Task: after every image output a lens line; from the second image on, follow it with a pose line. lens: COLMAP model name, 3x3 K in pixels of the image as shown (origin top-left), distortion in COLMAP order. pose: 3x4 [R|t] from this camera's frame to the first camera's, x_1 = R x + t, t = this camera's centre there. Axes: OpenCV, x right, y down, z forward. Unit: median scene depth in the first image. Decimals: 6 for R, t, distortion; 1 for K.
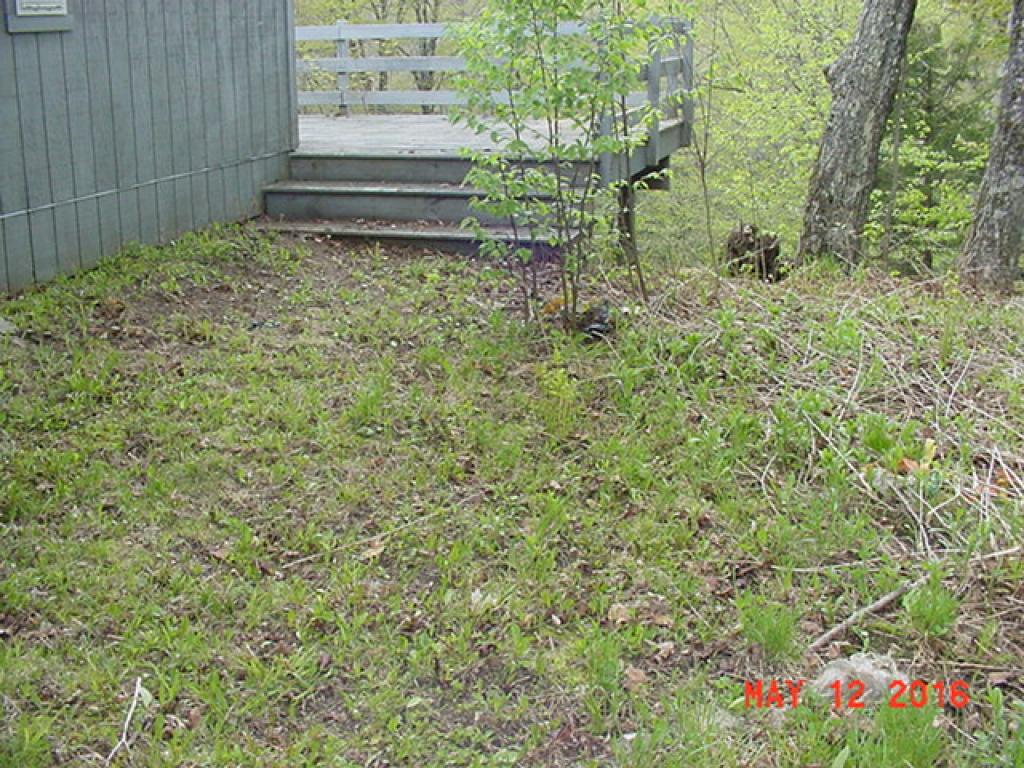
lens RADIAL K [[1245.8, 0, 512.0], [0, 1245.8, 384.0], [0, 0, 1]] dist [-0.206909, 0.146490]
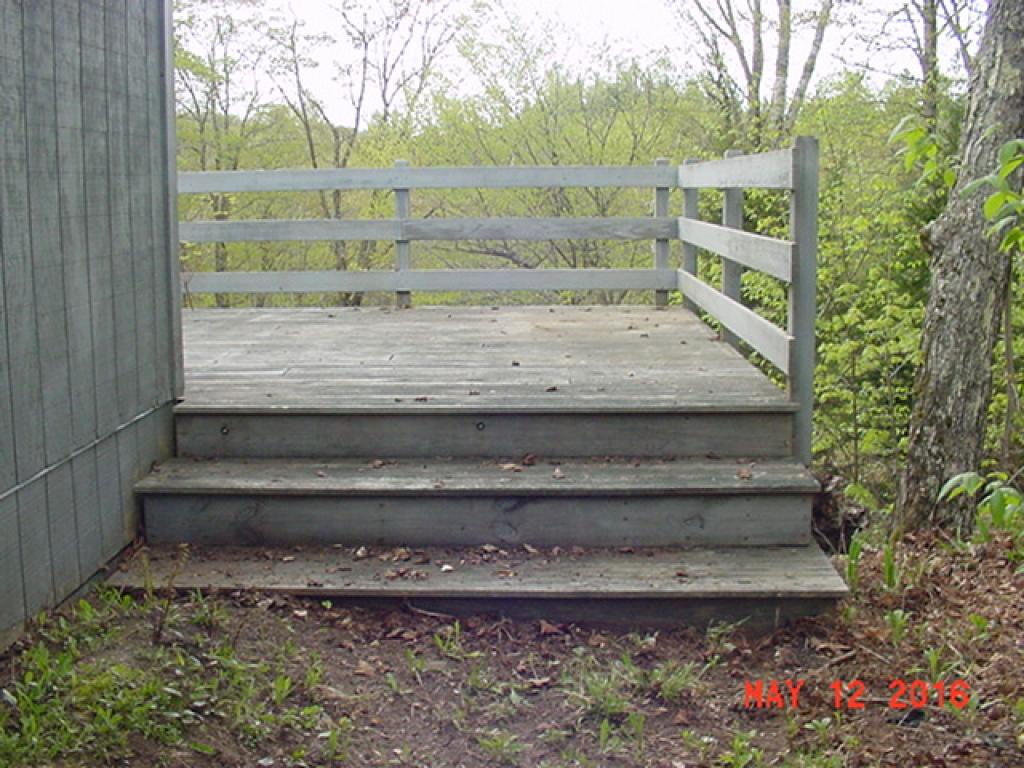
lens RADIAL K [[1245.8, 0, 512.0], [0, 1245.8, 384.0], [0, 0, 1]] dist [-0.206909, 0.146490]
pose [[0.961317, -0.036463, 0.273021, -0.188366], [0.070018, 0.990989, -0.114188, -0.132452], [-0.266397, 0.128887, 0.955207, 0.491388]]
